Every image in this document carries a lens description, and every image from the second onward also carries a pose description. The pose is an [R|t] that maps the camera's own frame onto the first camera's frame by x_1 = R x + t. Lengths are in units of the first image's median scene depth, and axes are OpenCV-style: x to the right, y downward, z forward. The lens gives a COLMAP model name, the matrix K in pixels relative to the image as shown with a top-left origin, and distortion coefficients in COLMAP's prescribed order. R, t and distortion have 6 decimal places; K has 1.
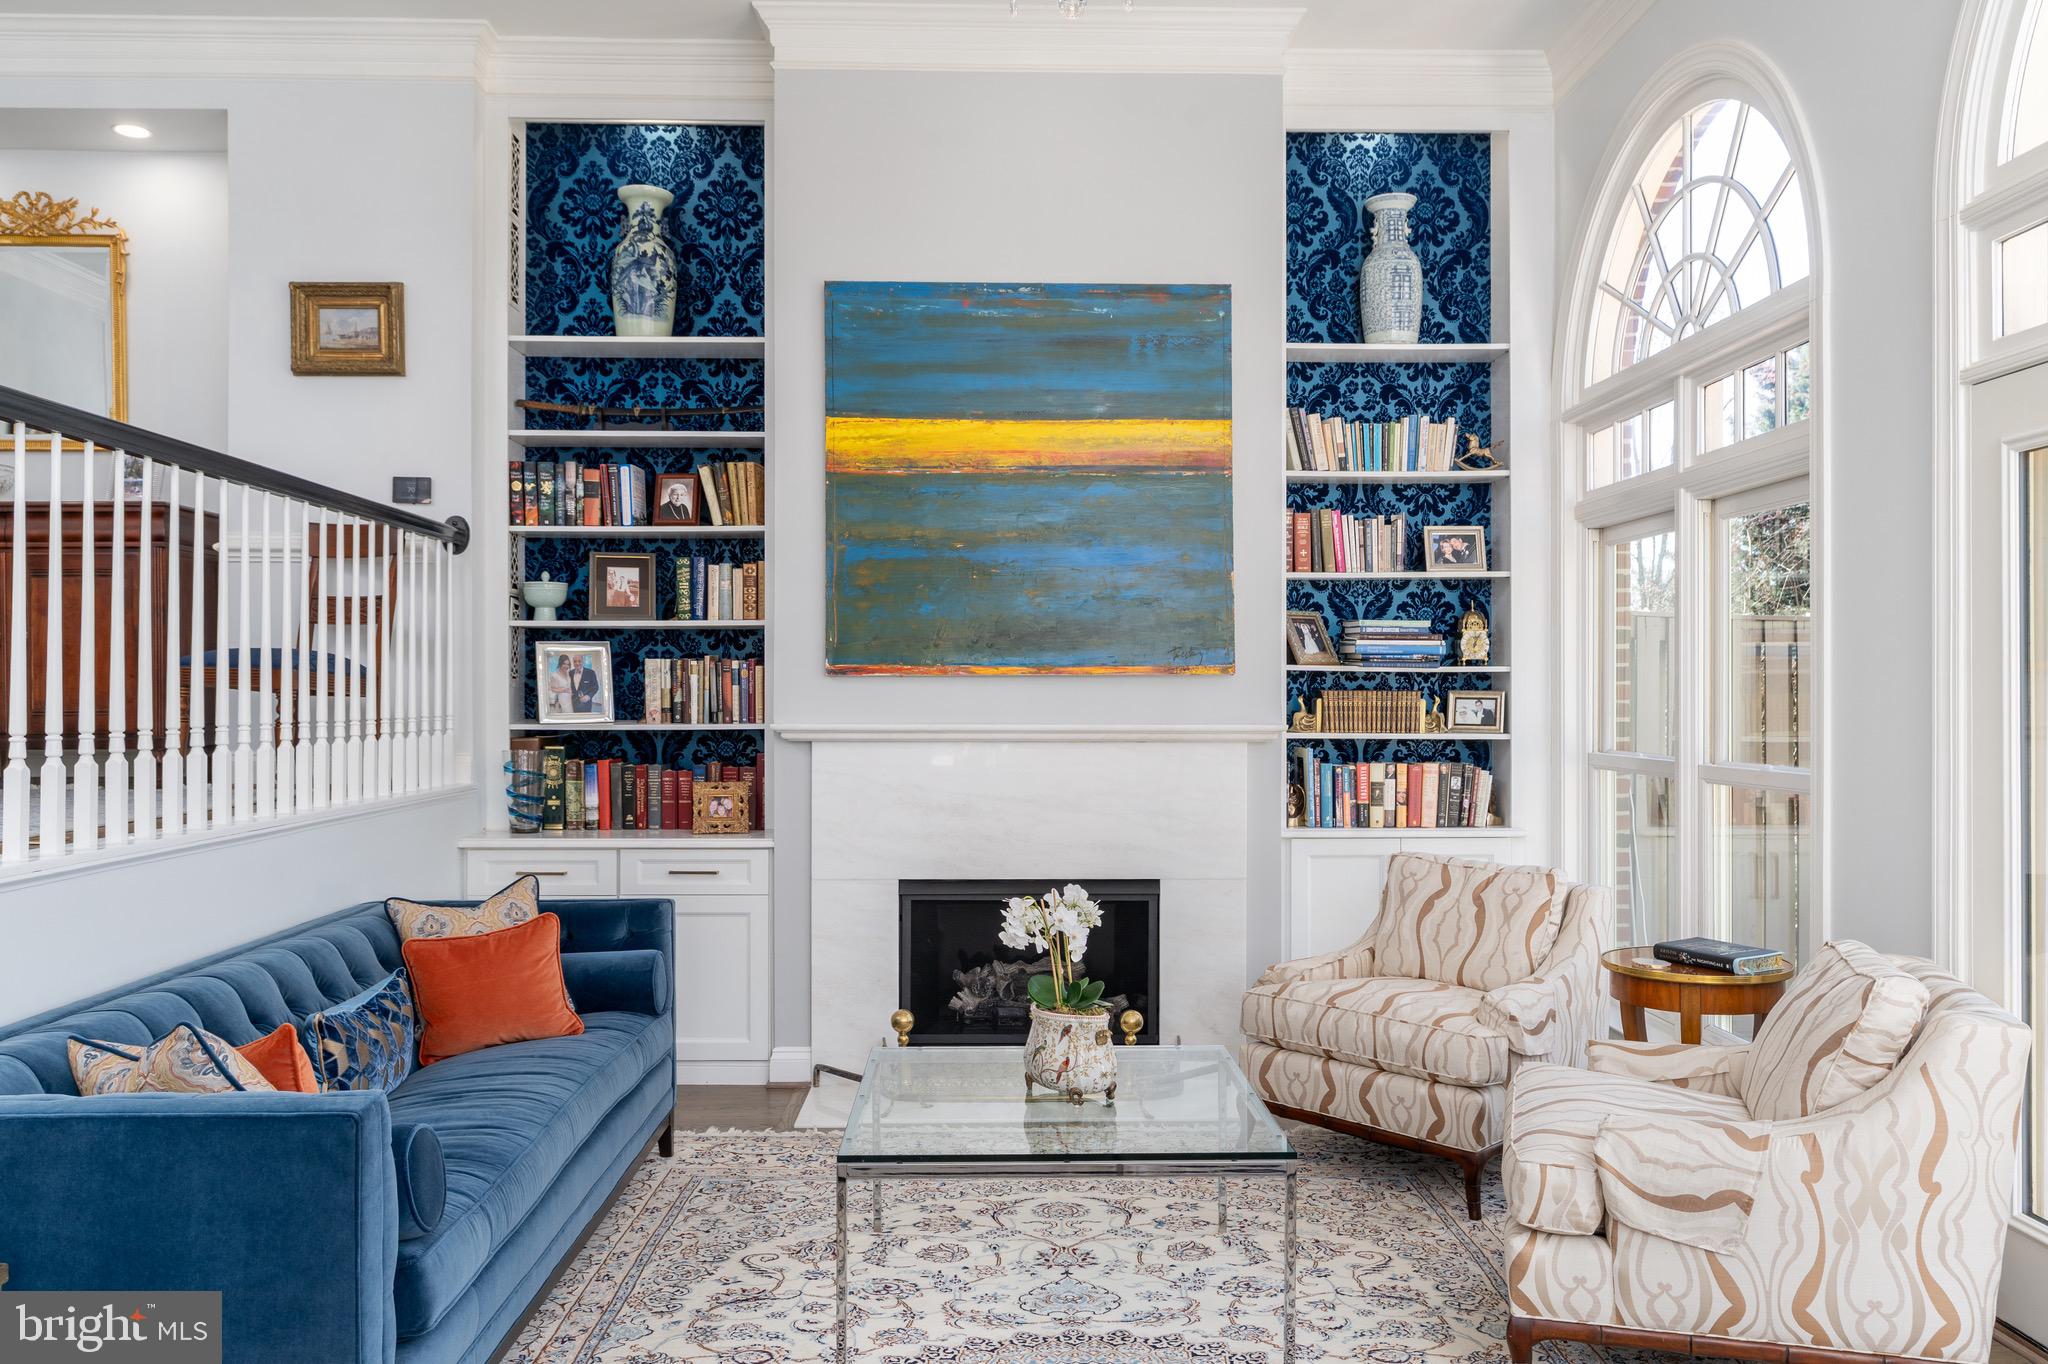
lens RADIAL K [[1467.2, 0, 1022.9], [0, 1467.2, 707.1], [0, 0, 1]] dist [-0.000638, -0.001142]
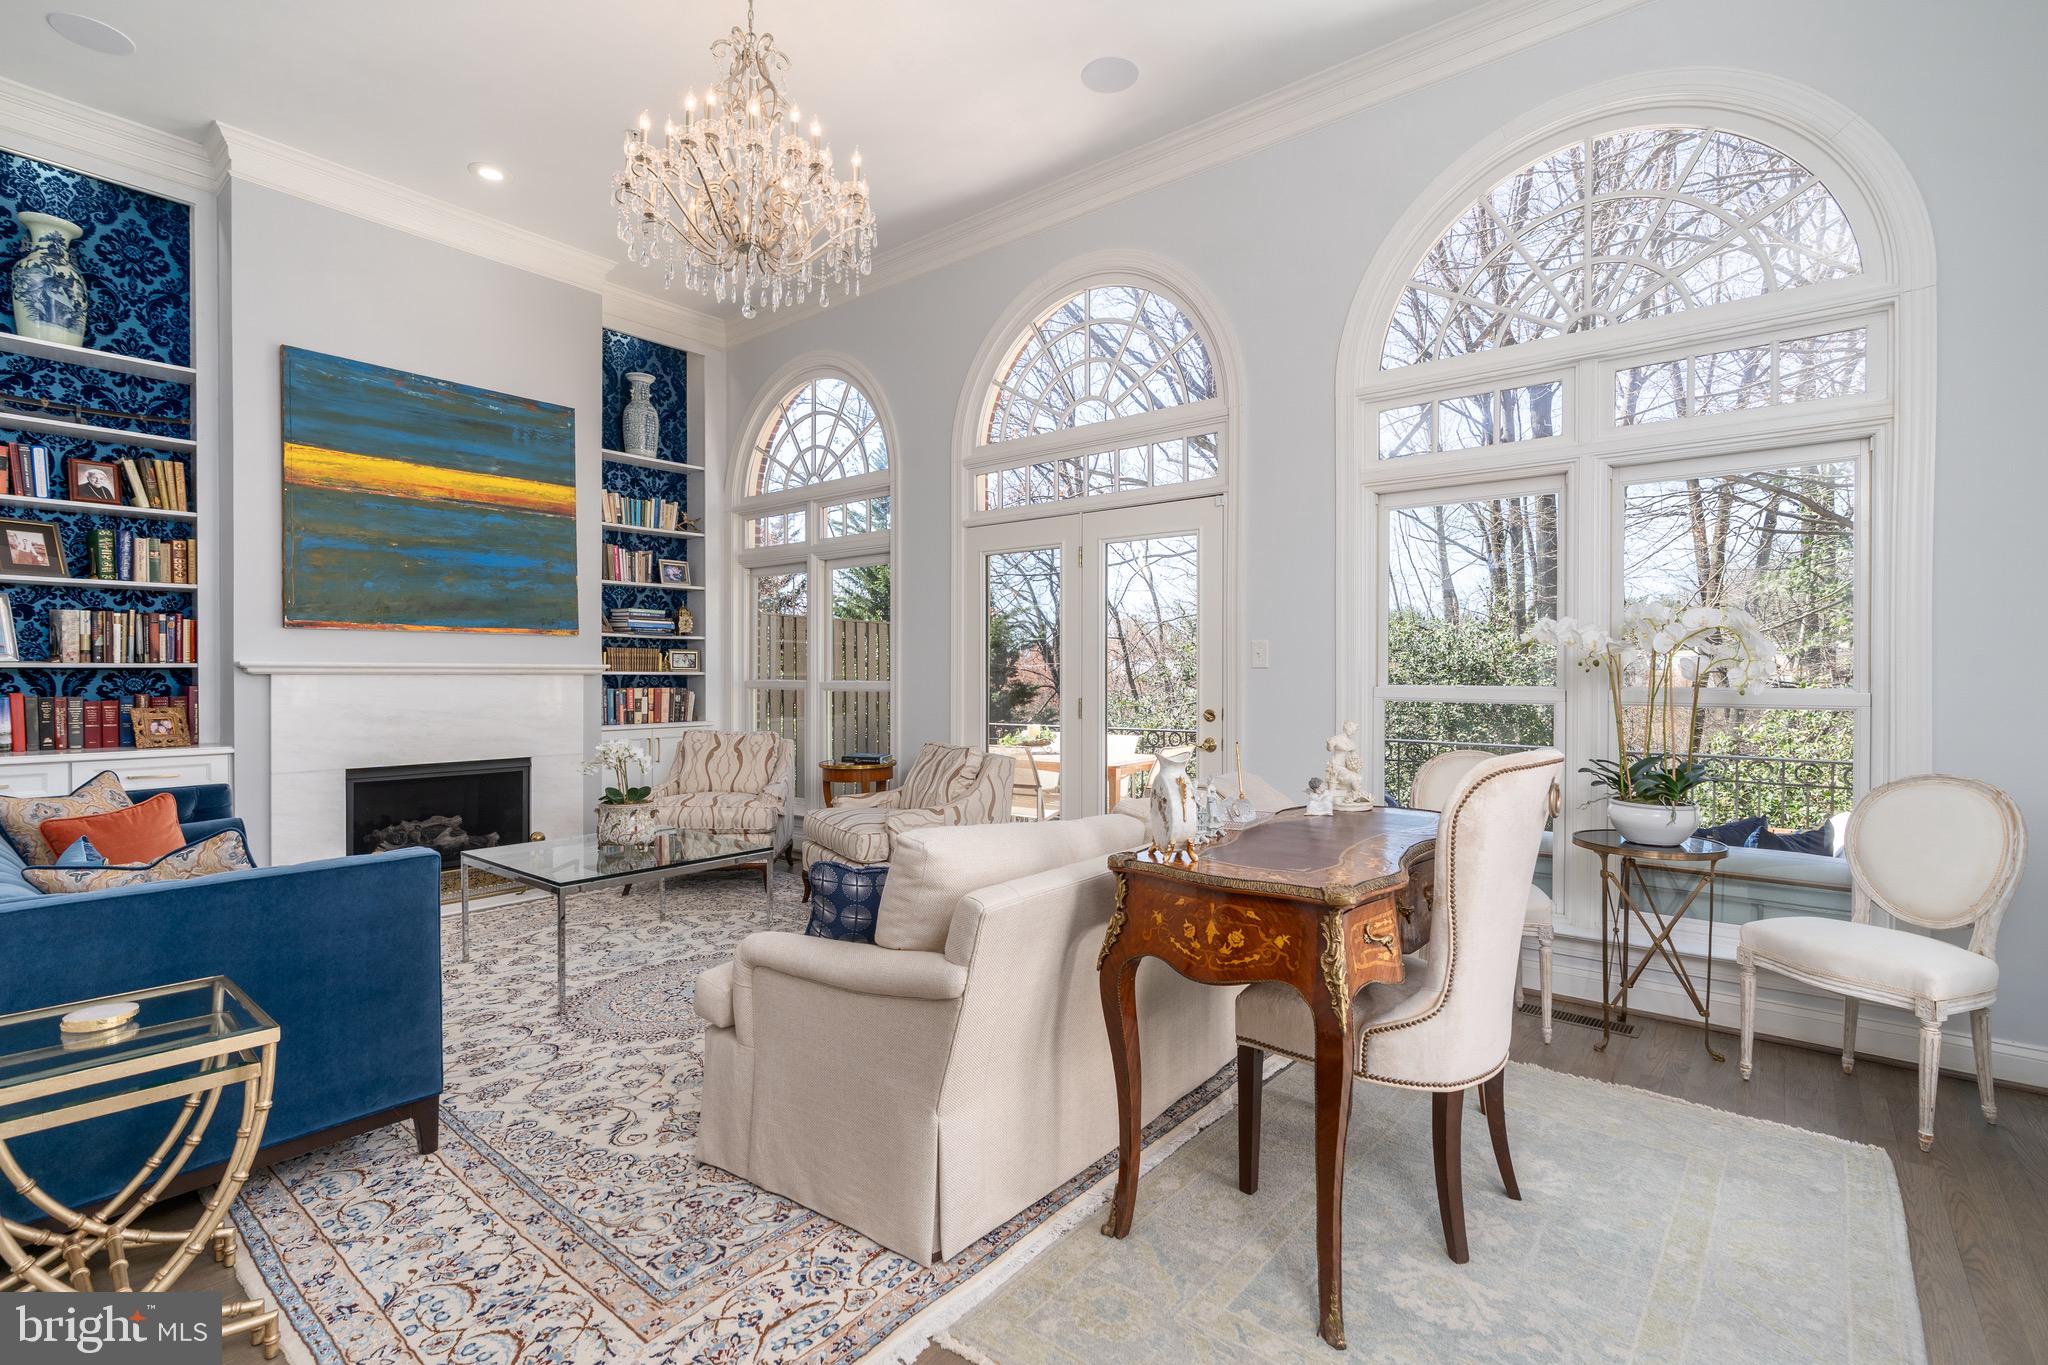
lens RADIAL K [[955.0, 0, 949.6], [0, 955.0, 695.5], [0, 0, 1]] dist [0.002630, 0.001357]
pose [[0.686045, -0.013587, 0.727433, -0.352056], [0.003771, 0.999879, 0.015119, 0.031180], [-0.727550, -0.007629, 0.686013, -0.086541]]
